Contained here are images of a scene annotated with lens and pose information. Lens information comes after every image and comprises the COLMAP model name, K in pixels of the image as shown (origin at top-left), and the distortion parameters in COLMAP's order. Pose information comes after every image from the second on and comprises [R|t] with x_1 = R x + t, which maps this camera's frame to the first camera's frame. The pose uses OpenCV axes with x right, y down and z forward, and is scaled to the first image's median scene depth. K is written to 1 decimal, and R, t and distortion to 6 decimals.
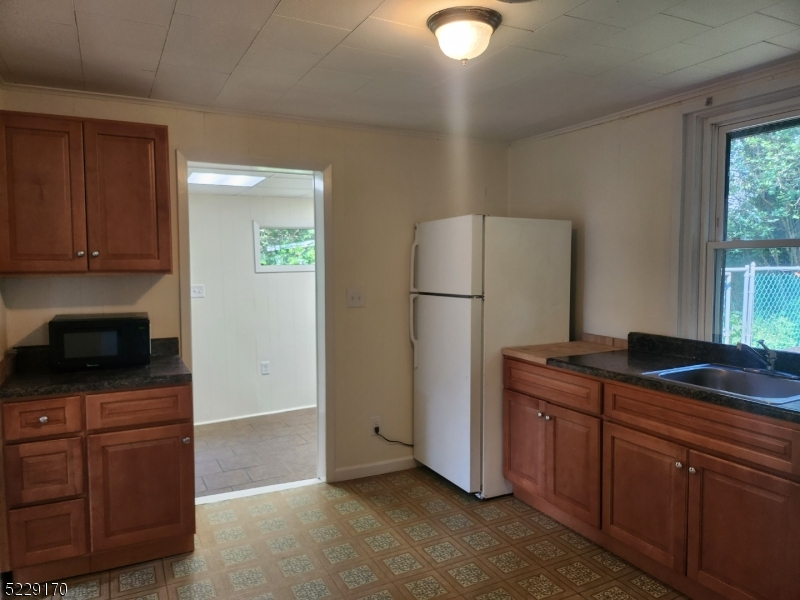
lens RADIAL K [[565.5, 0, 400.0], [0, 565.5, 300.0], [0, 0, 1]] dist [0.058002, -0.072219]
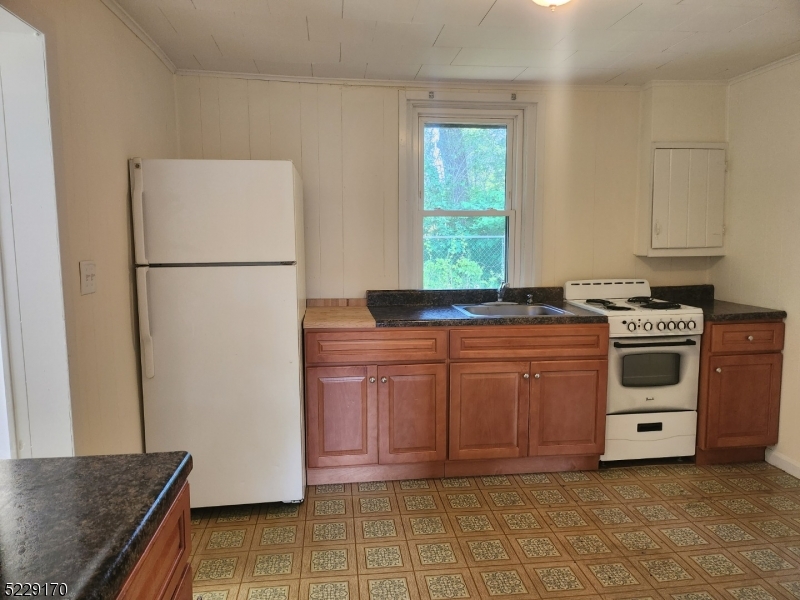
lens RADIAL K [[565.5, 0, 400.0], [0, 565.5, 300.0], [0, 0, 1]] dist [0.058002, -0.072219]
pose [[0.329883, -0.094652, 0.939265, -0.644246], [0.063363, 0.994937, 0.078008, -0.007007], [-0.941893, 0.033781, 0.334211, 0.638156]]
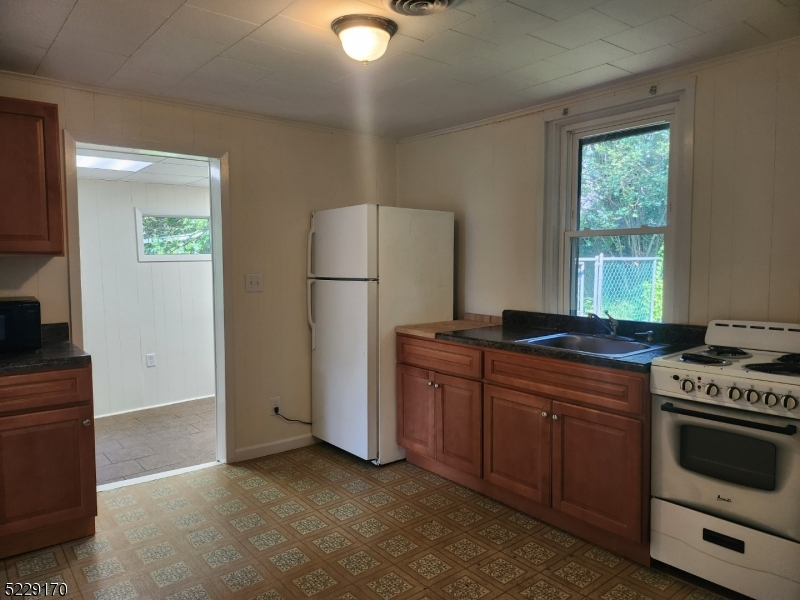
lens RADIAL K [[565.5, 0, 400.0], [0, 565.5, 300.0], [0, 0, 1]] dist [0.058002, -0.072219]
pose [[0.978194, -0.011494, 0.207376, -0.041349], [0.010393, 0.999926, 0.006397, 0.029317], [-0.207434, -0.004102, 0.978240, -0.079593]]
